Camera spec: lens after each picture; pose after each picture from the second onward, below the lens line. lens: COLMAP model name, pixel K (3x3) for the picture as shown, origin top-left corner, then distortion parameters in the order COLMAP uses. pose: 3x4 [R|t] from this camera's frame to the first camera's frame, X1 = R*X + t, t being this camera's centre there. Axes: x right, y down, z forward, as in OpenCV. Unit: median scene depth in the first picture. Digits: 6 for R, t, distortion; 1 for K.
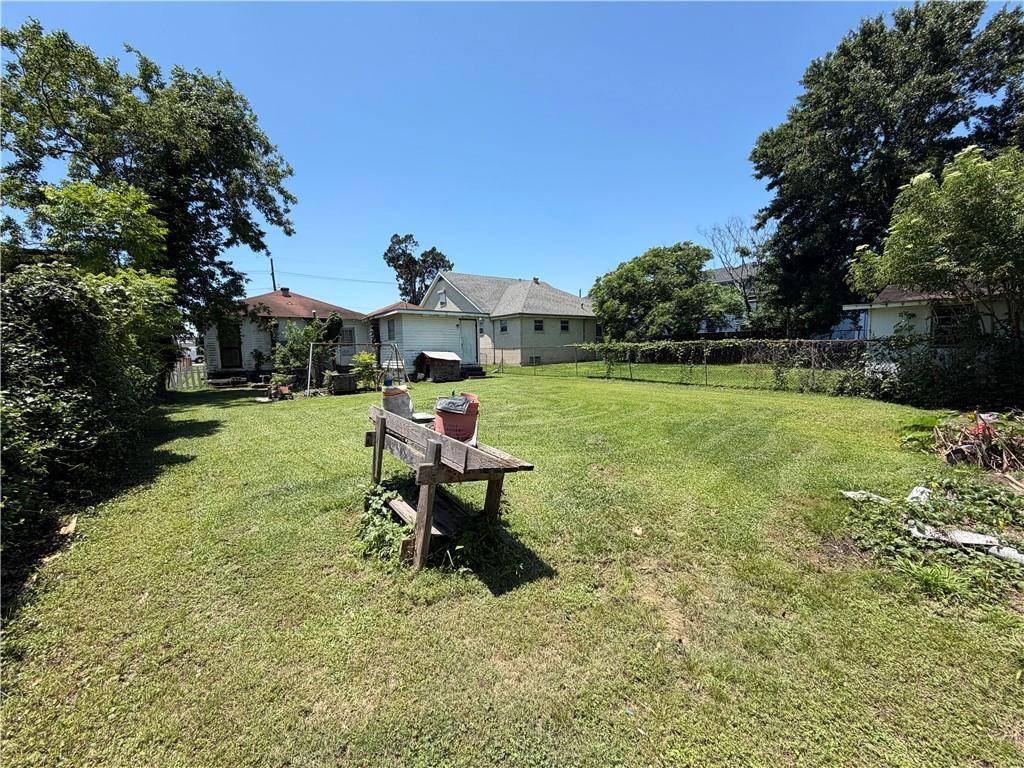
lens RADIAL K [[412.6, 0, 512.0], [0, 412.6, 384.0], [0, 0, 1]] dist [0.000816, 0.000043]
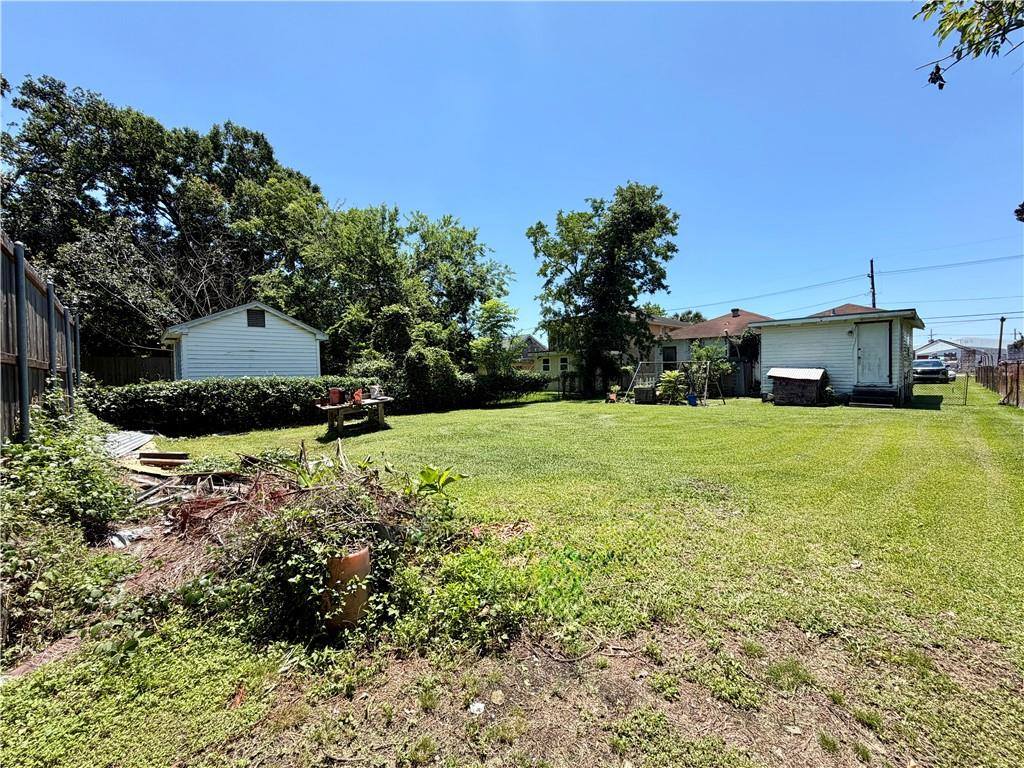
lens RADIAL K [[412.6, 0, 512.0], [0, 412.6, 384.0], [0, 0, 1]] dist [0.000816, 0.000043]
pose [[0.138851, 0.040886, -0.989469, 0.462381], [-0.067734, 0.997200, 0.031701, -0.029632], [0.987994, 0.062619, 0.141231, 0.275536]]
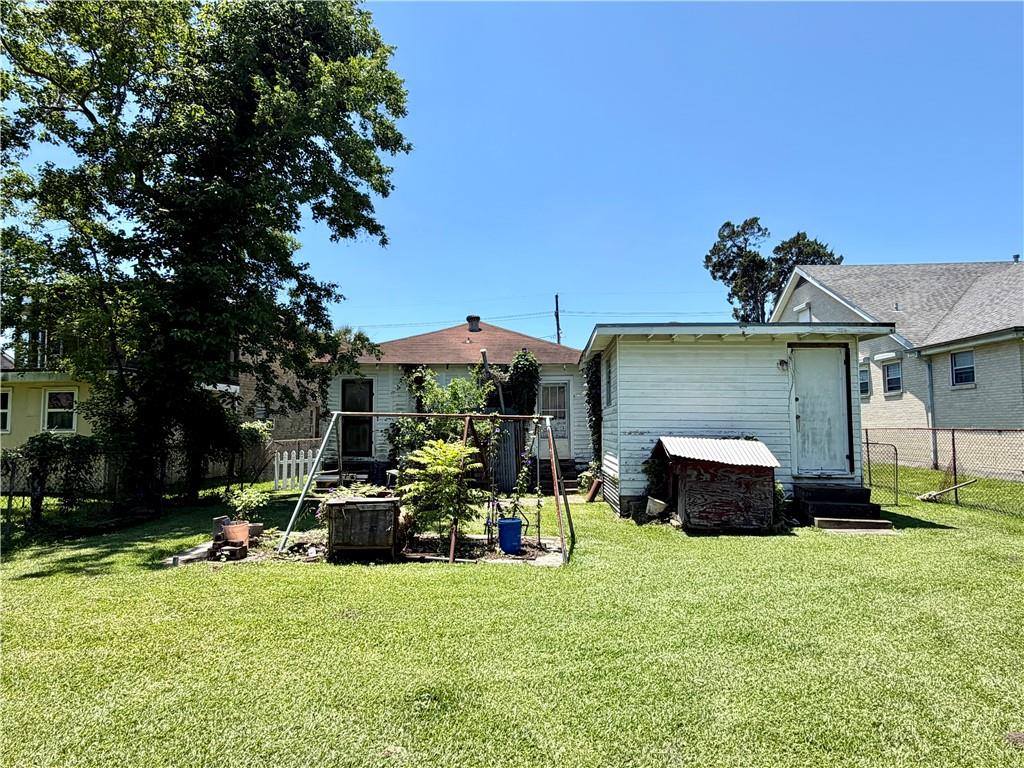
lens RADIAL K [[591.4, 0, 512.0], [0, 591.4, 384.0], [0, 0, 1]] dist [-0.000730, -0.000779]
pose [[0.769355, -0.028316, -0.638193, 0.009502], [-0.065382, 0.990281, -0.122758, -0.043303], [0.635466, 0.136171, 0.760026, 0.426545]]
